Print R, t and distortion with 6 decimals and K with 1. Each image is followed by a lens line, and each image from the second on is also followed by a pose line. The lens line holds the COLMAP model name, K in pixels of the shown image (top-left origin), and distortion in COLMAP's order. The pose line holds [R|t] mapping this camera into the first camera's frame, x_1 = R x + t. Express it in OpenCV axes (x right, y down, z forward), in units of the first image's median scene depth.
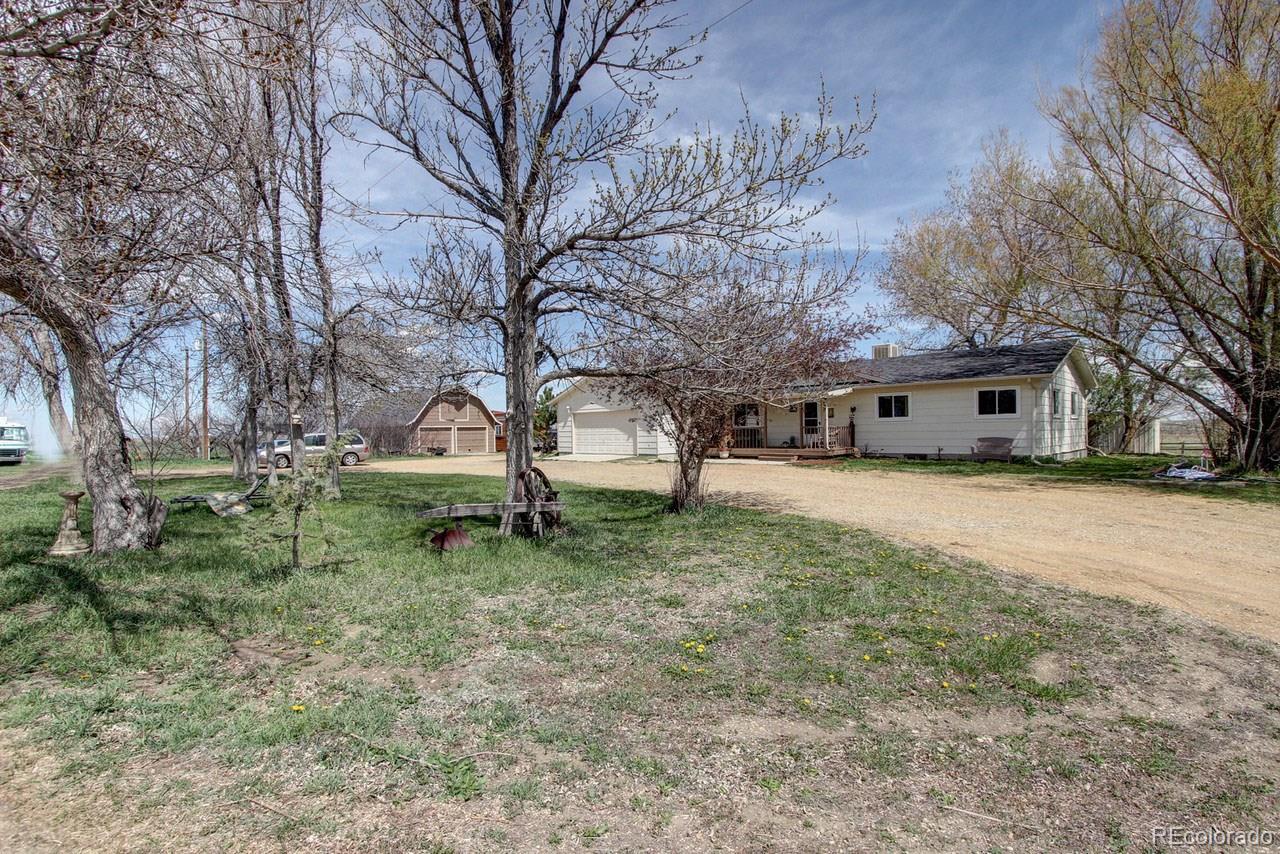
lens RADIAL K [[590.6, 0, 641.4], [0, 590.6, 433.7], [0, 0, 1]] dist [-0.016926, 0.000480]
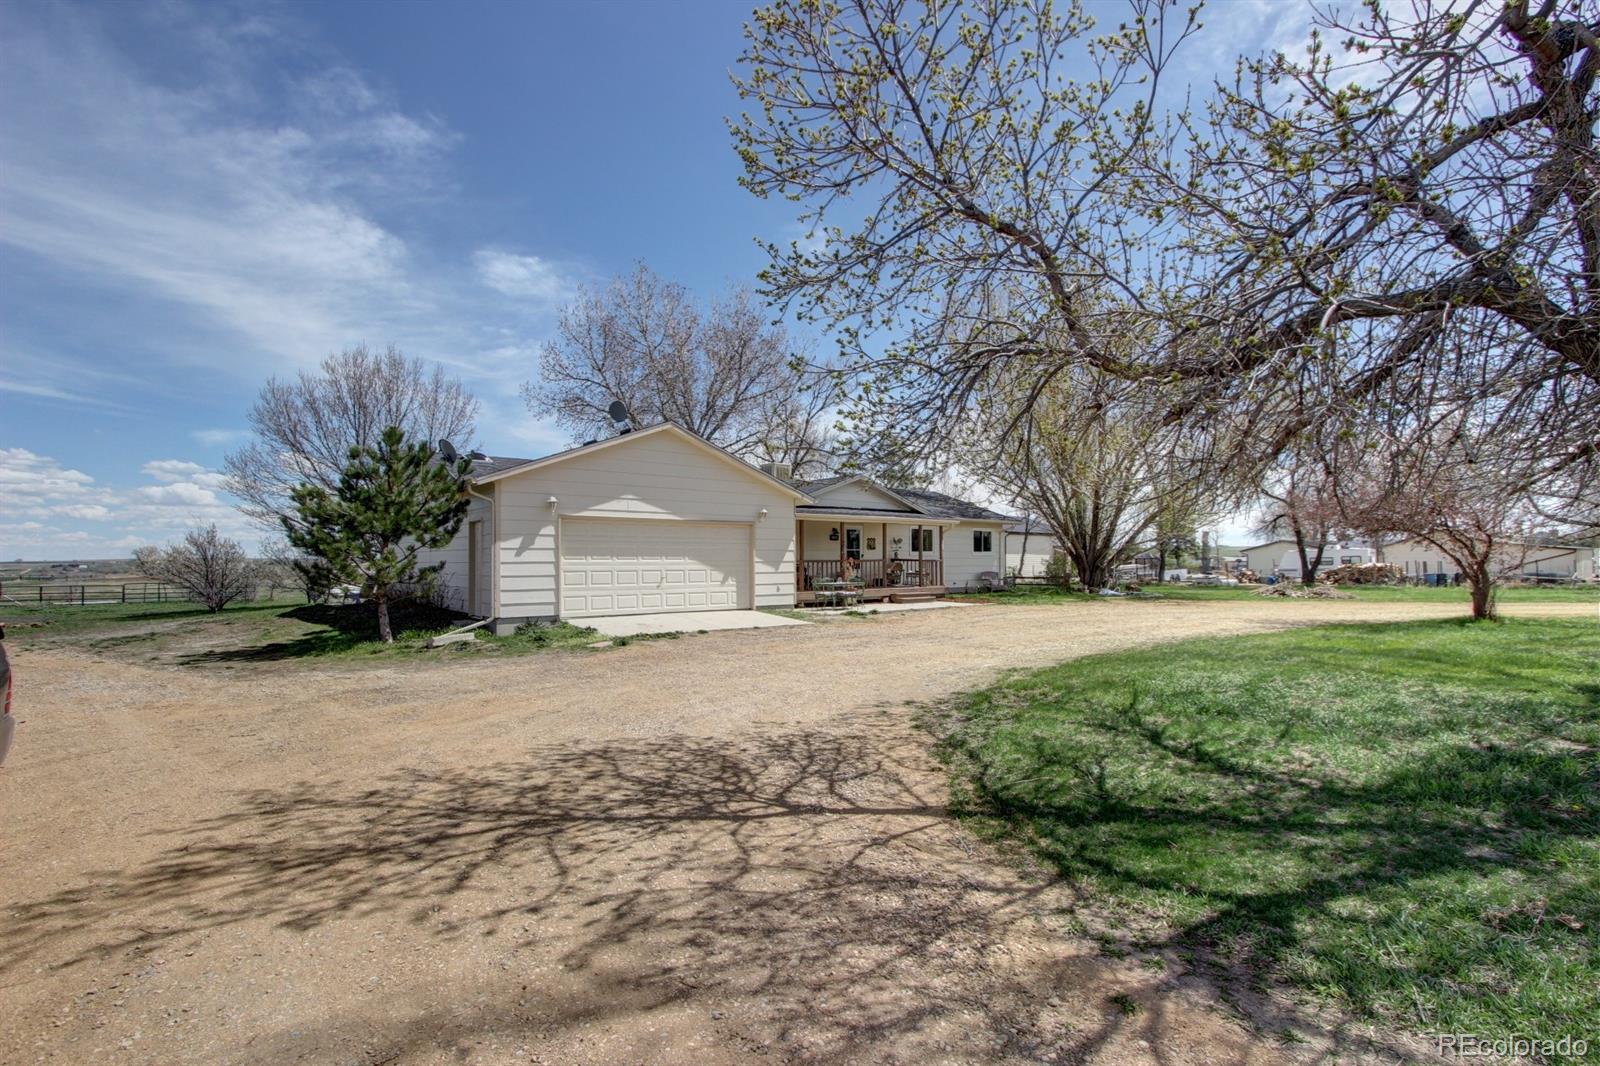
lens RADIAL K [[738.2, 0, 801.8], [0, 738.2, 541.4], [0, 0, 1]] dist [-0.016926, 0.000480]
pose [[0.113155, 0.049272, 0.992355, -0.712550], [0.018098, 0.998502, -0.051641, 0.012116], [-0.993412, 0.023804, 0.112094, 0.978836]]
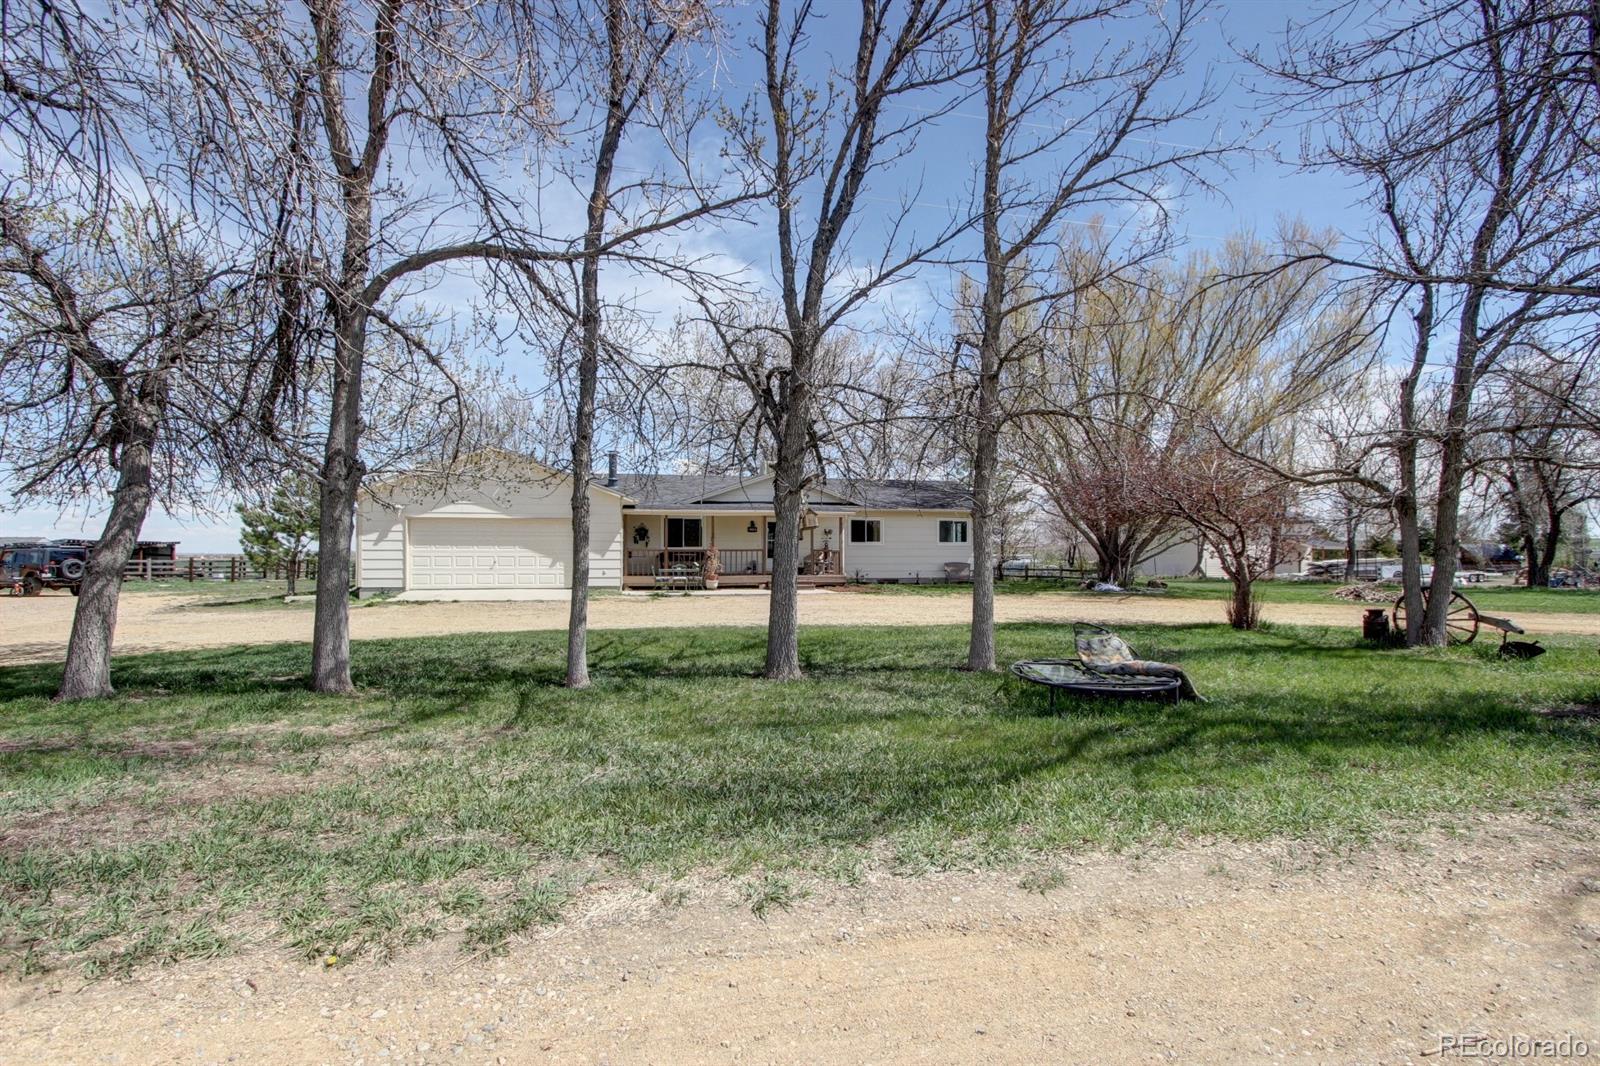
lens RADIAL K [[738.2, 0, 801.8], [0, 738.2, 541.4], [0, 0, 1]] dist [-0.016926, 0.000480]
pose [[0.495996, 0.031904, 0.867738, -0.649216], [-0.000979, 0.999345, -0.036183, 0.014899], [-0.868324, 0.017097, 0.495702, 0.432695]]
